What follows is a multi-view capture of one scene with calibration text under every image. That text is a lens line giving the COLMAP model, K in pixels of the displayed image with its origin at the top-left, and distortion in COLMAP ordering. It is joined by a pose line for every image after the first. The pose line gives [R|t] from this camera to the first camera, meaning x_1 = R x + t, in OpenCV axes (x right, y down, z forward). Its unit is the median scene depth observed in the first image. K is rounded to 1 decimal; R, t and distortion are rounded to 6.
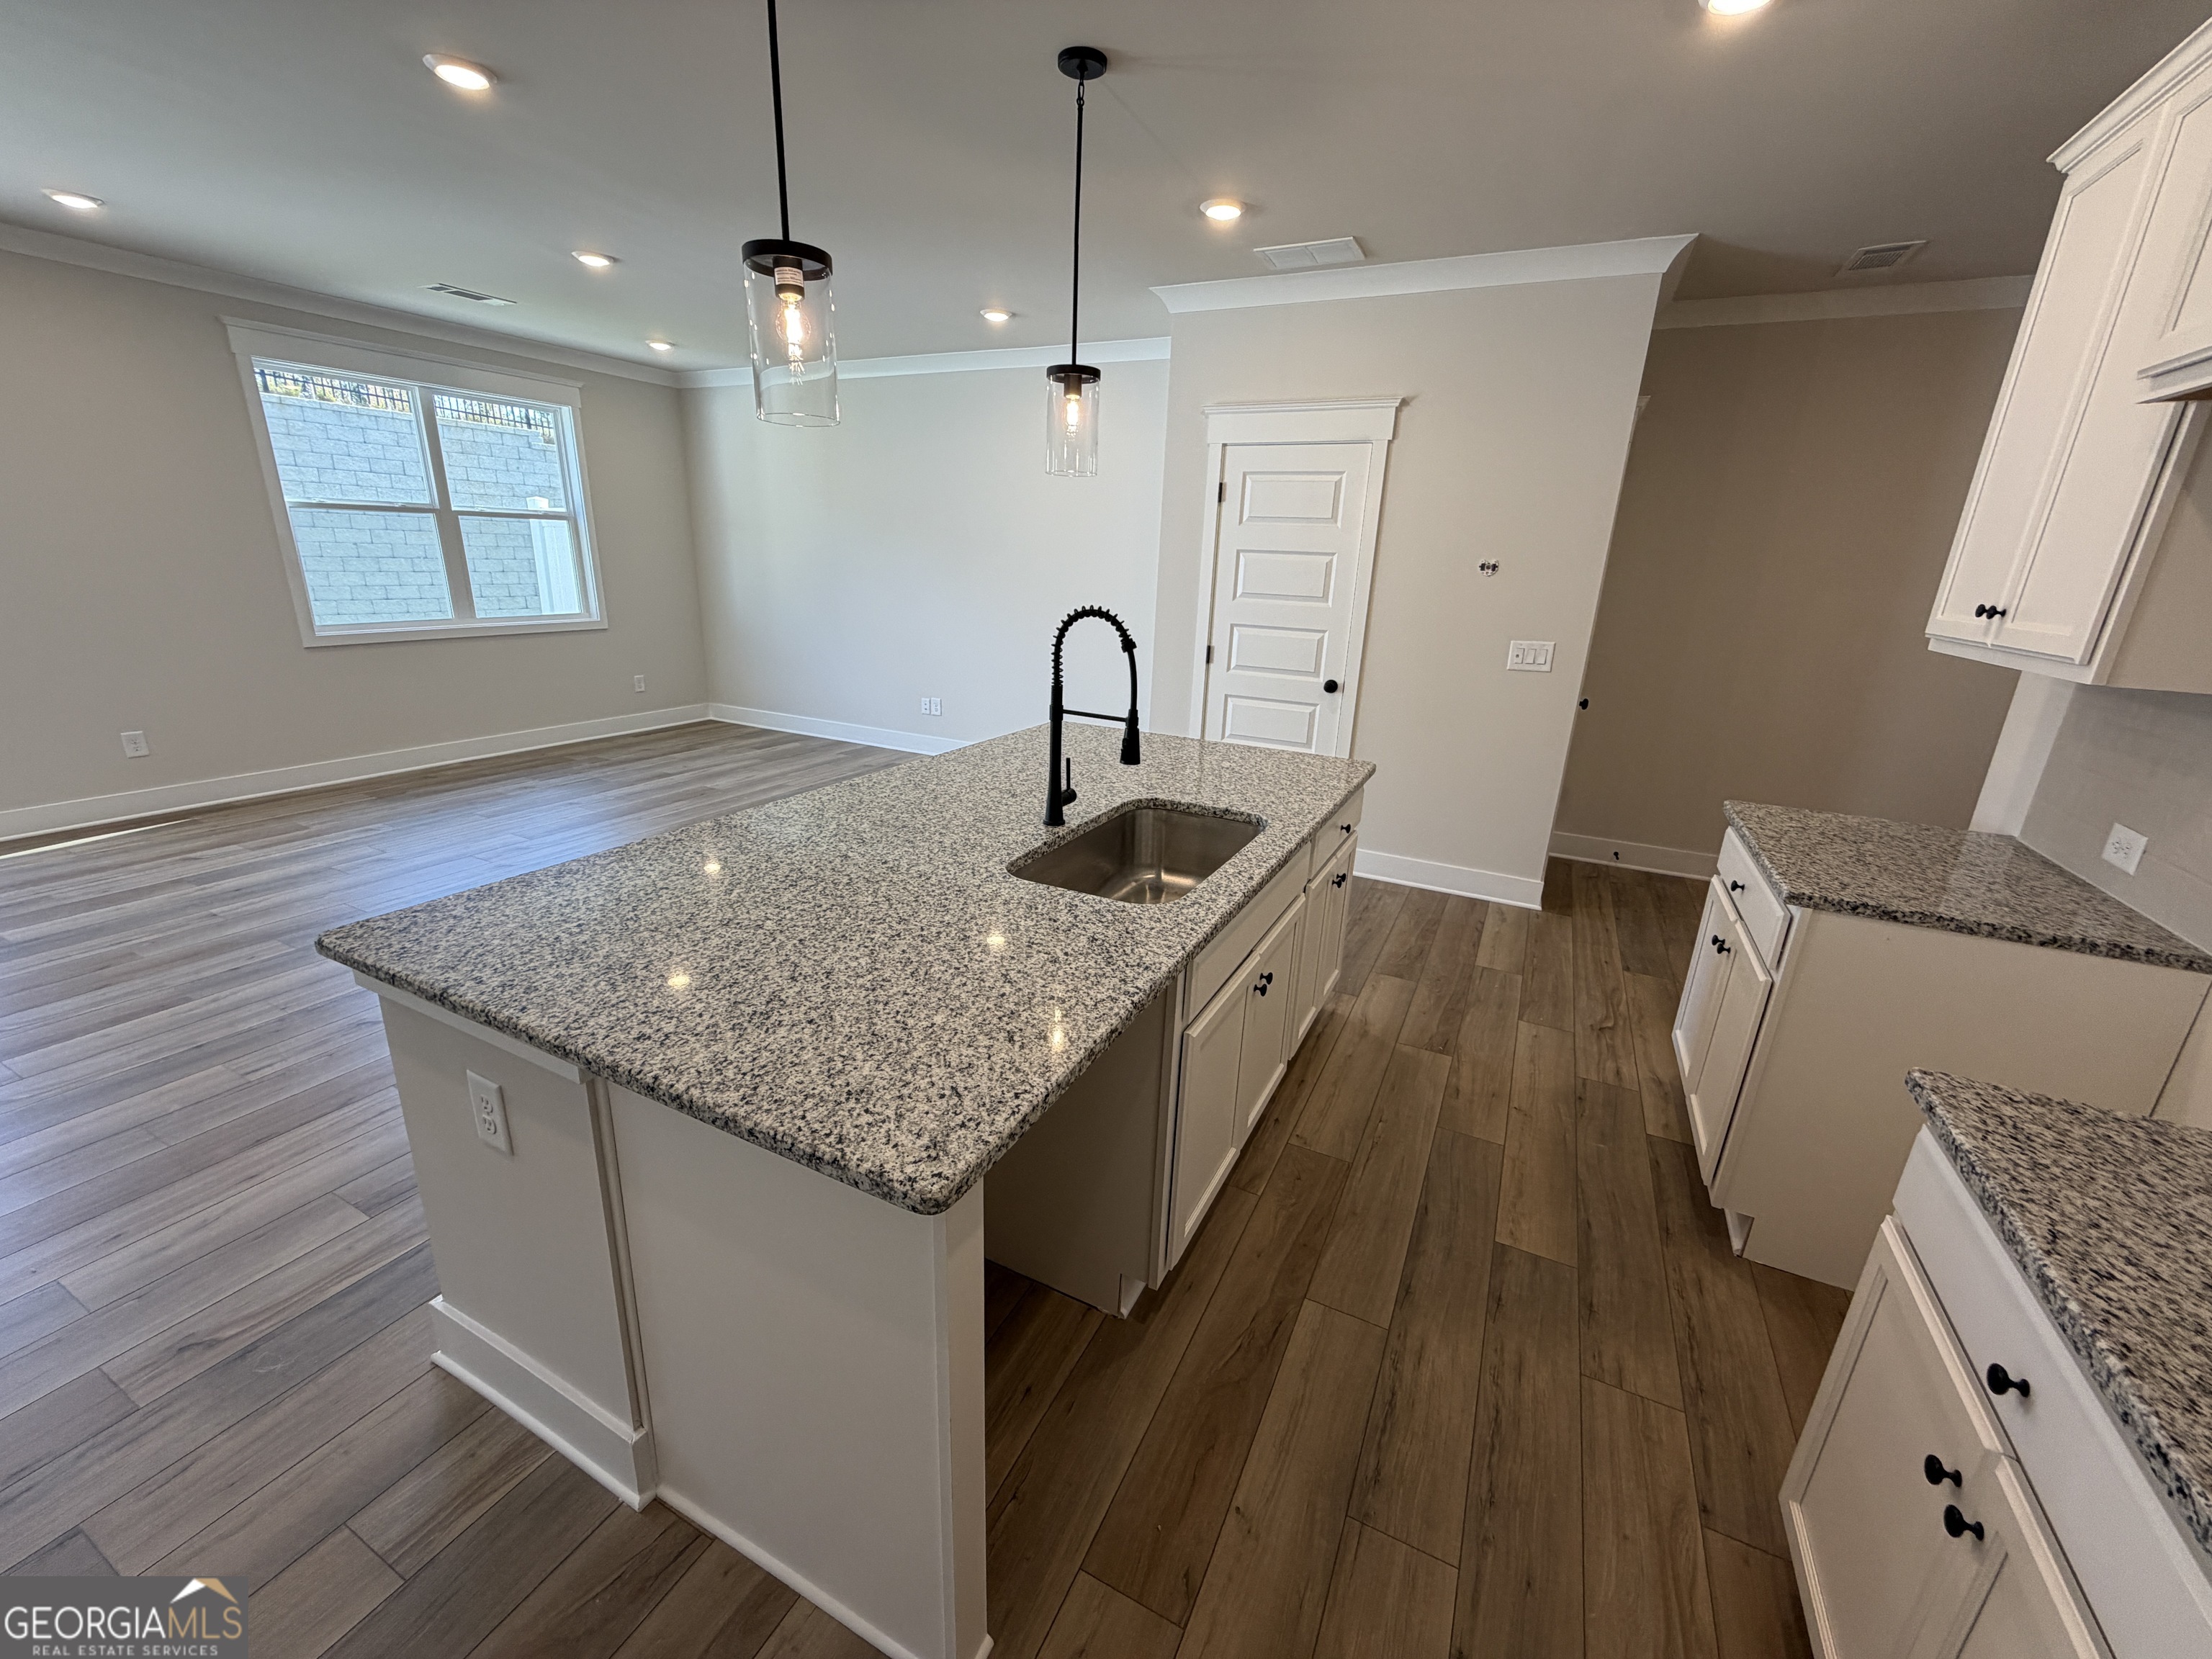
lens RADIAL K [[885.5, 0, 1101.5], [0, 885.5, 832.9], [0, 0, 1]] dist [-0.000896, 0.000323]
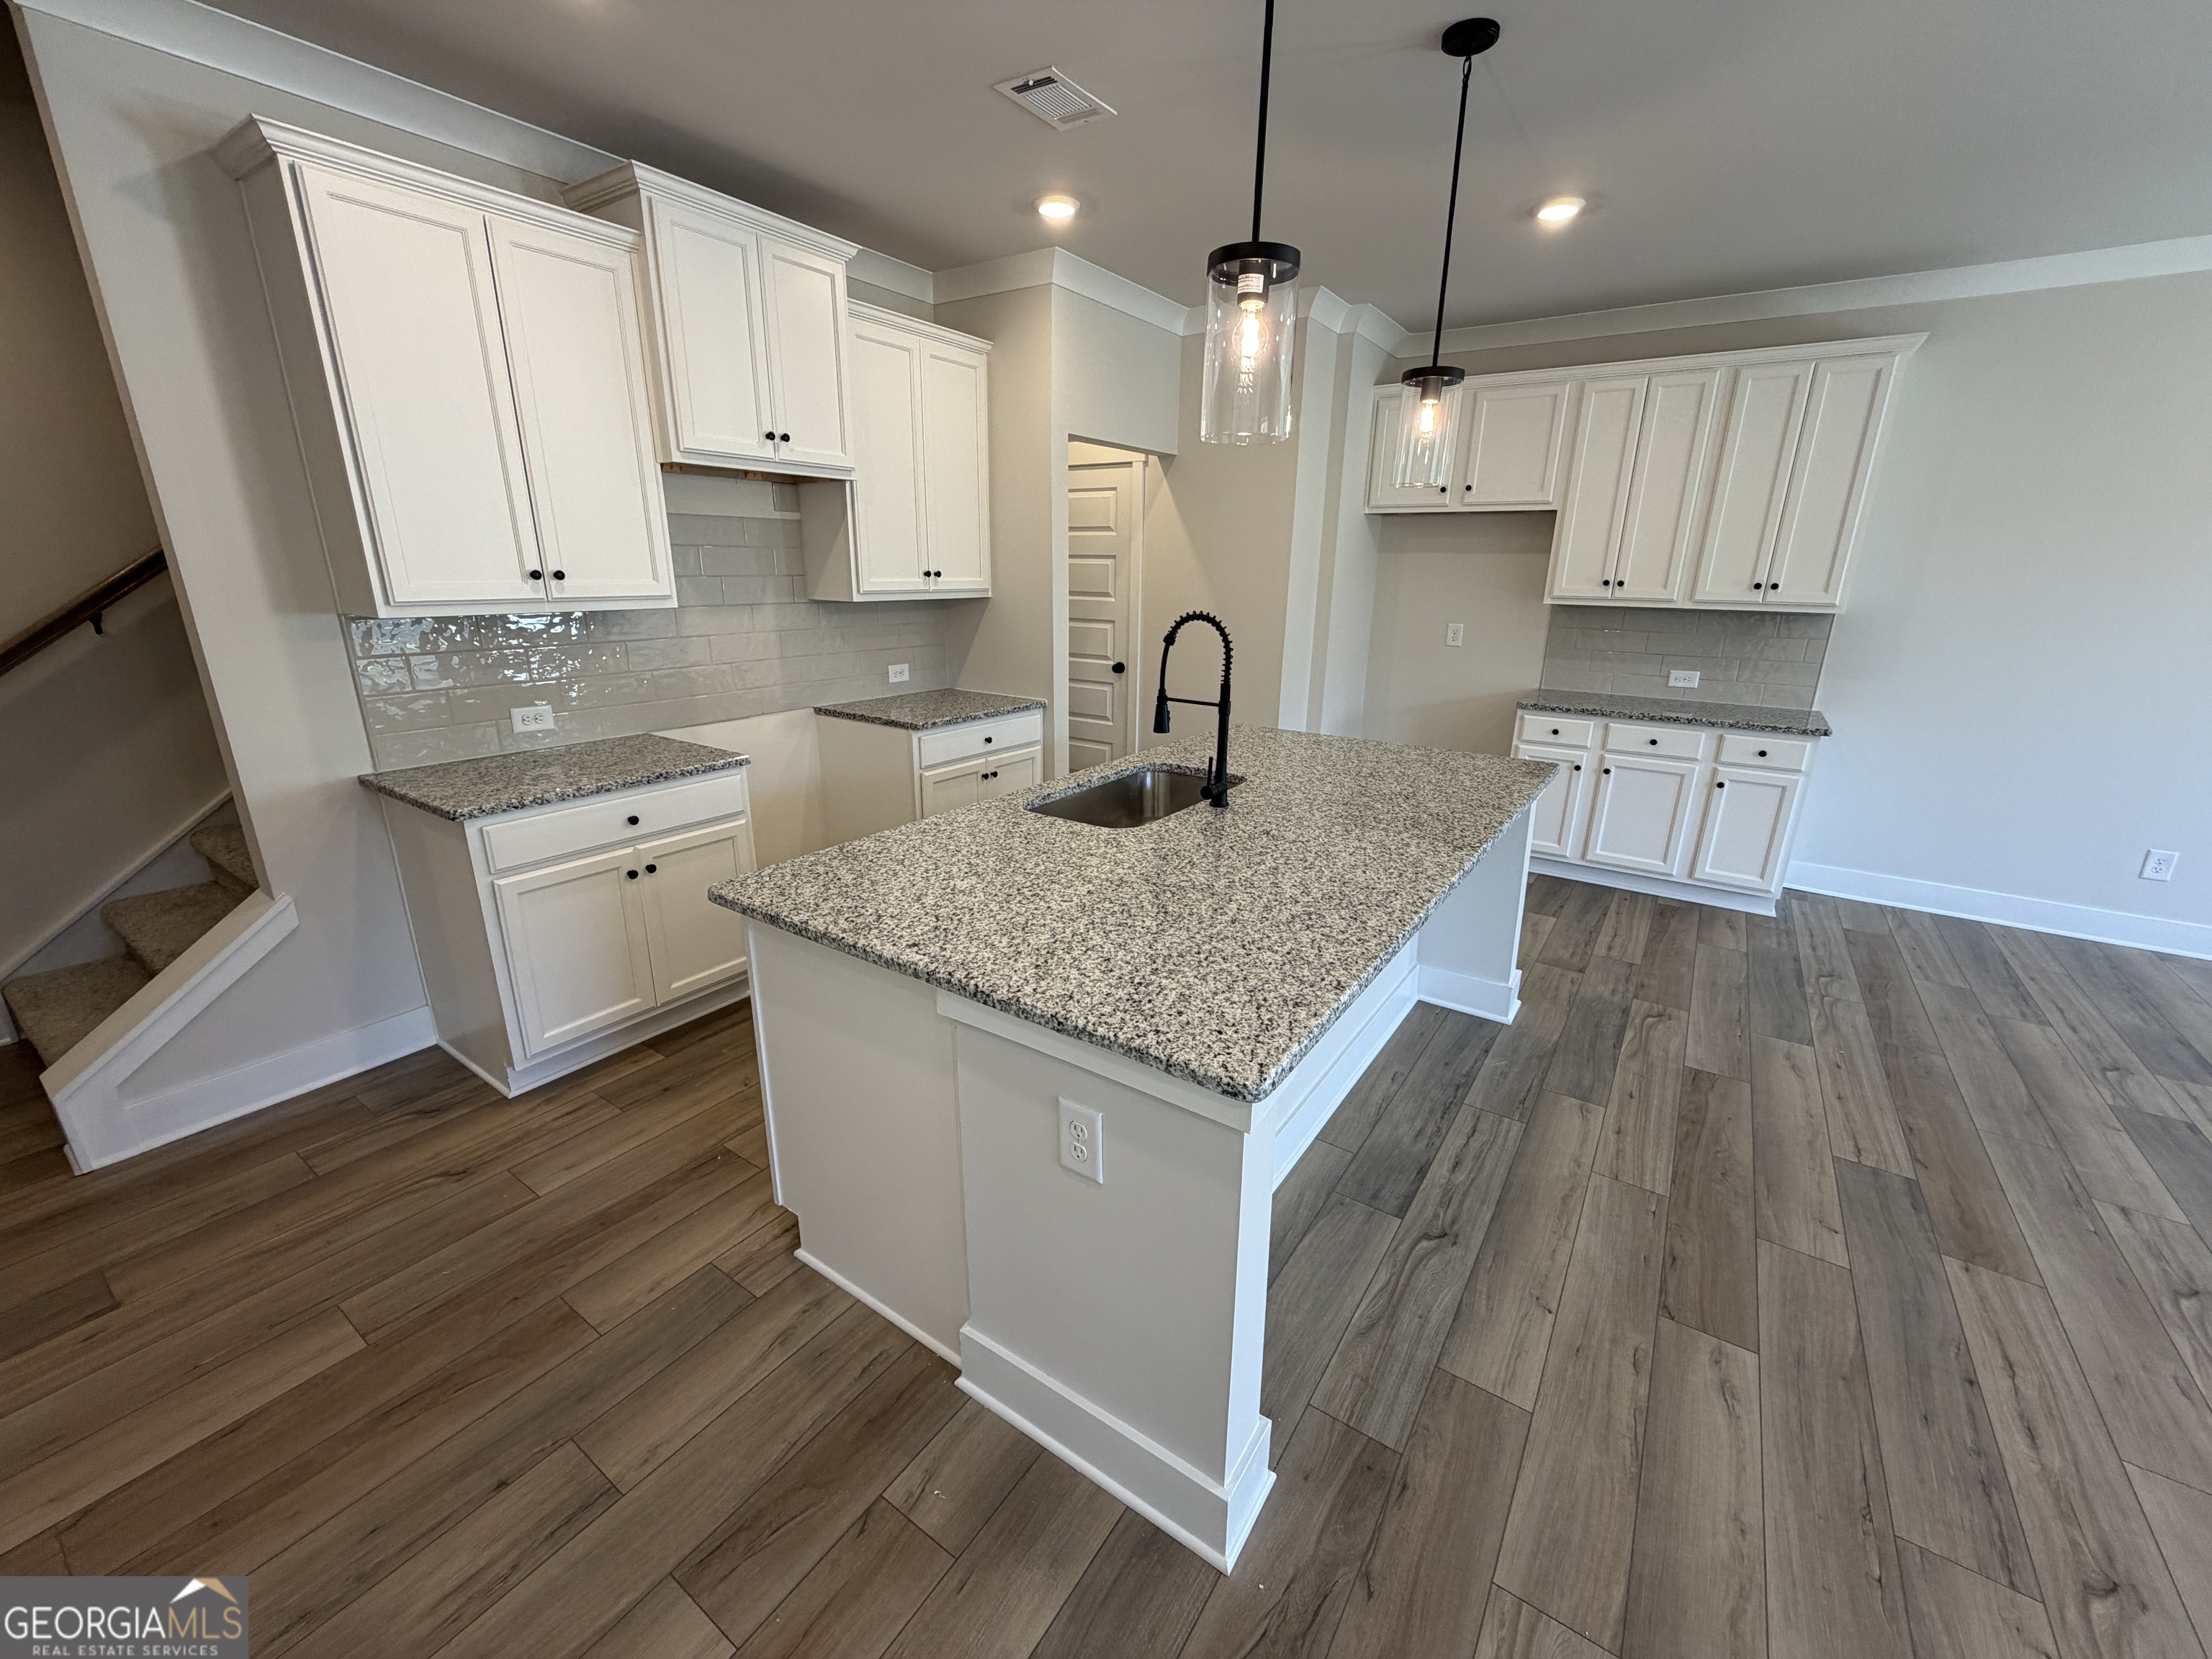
lens RADIAL K [[885.5, 0, 1098.1], [0, 885.5, 835.0], [0, 0, 1]] dist [-0.000896, 0.000323]
pose [[-0.989413, -0.087697, 0.115637, -0.036376], [-0.005995, 0.820801, 0.571183, -0.660122], [-0.145006, 0.564442, -0.812637, 2.065655]]
